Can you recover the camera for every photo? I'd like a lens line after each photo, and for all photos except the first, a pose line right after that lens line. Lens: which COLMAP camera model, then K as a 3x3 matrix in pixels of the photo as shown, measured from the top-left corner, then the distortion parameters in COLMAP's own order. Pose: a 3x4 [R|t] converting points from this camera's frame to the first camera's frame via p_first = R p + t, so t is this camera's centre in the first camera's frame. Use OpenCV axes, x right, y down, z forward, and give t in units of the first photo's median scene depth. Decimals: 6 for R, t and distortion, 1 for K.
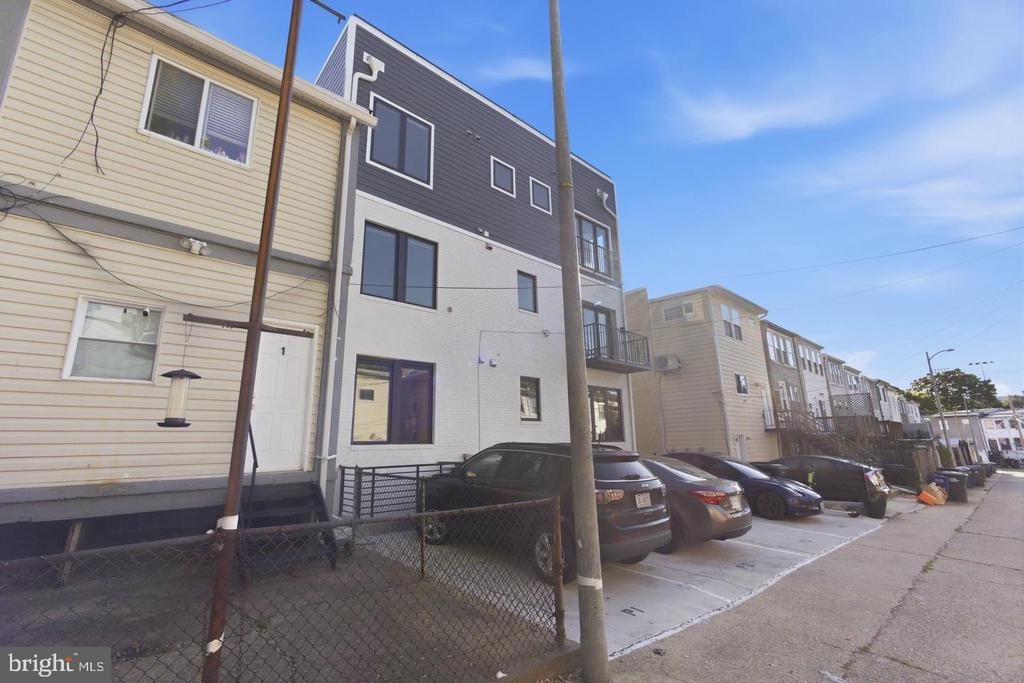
lens RADIAL K [[431.0, 0, 509.6], [0, 431.0, 338.9], [0, 0, 1]] dist [0.000345, 0.000044]
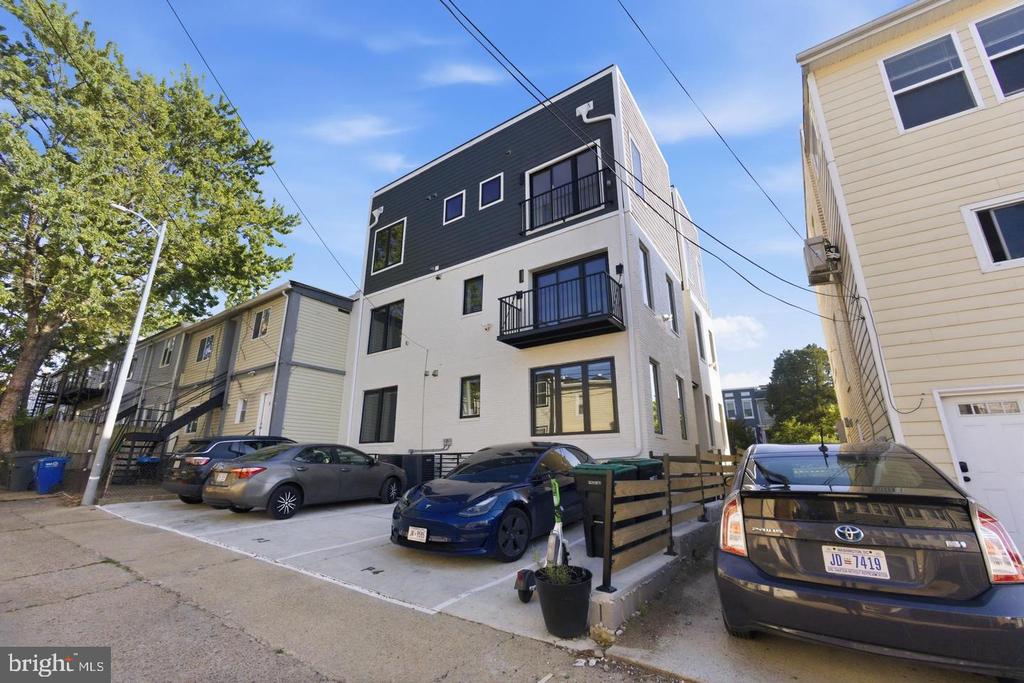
lens RADIAL K [[431.0, 0, 509.7], [0, 431.0, 343.4], [0, 0, 1]] dist [0.000345, 0.000044]
pose [[0.235556, -0.259464, -0.936585, 1.079270], [0.210374, 0.954467, -0.211507, 0.257402], [0.948818, -0.147211, 0.279415, 0.835155]]
